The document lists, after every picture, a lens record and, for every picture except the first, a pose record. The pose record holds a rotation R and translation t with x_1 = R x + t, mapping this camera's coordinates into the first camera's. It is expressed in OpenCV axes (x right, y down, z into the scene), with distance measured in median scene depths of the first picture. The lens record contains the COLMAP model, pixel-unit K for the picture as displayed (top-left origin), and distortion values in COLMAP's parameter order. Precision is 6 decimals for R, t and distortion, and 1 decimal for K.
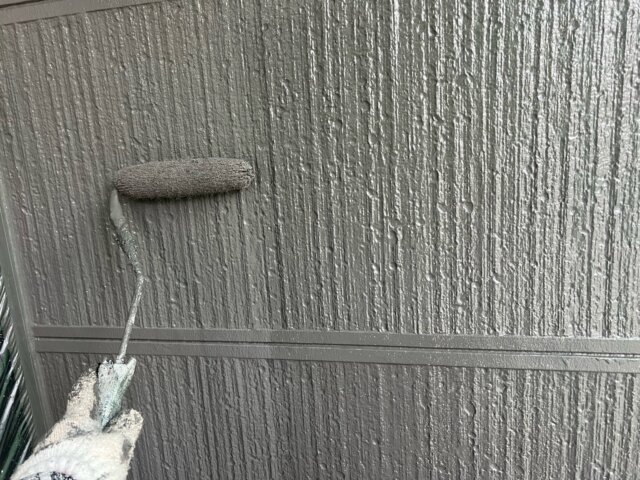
lens RADIAL K [[590.5, 0, 319.8], [0, 590.5, 242.1], [0, 0, 1]] dist [0.086880, -0.108169]
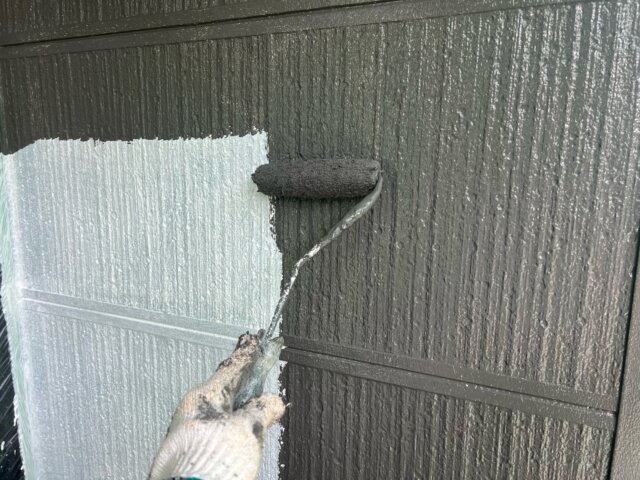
lens RADIAL K [[590.5, 0, 319.8], [0, 590.5, 242.1], [0, 0, 1]] dist [0.086880, -0.108169]
pose [[0.969029, 0.119450, -0.216135, 0.483445], [-0.127268, 0.991611, -0.022575, -0.010960], [0.211625, 0.049383, 0.976102, -0.151179]]
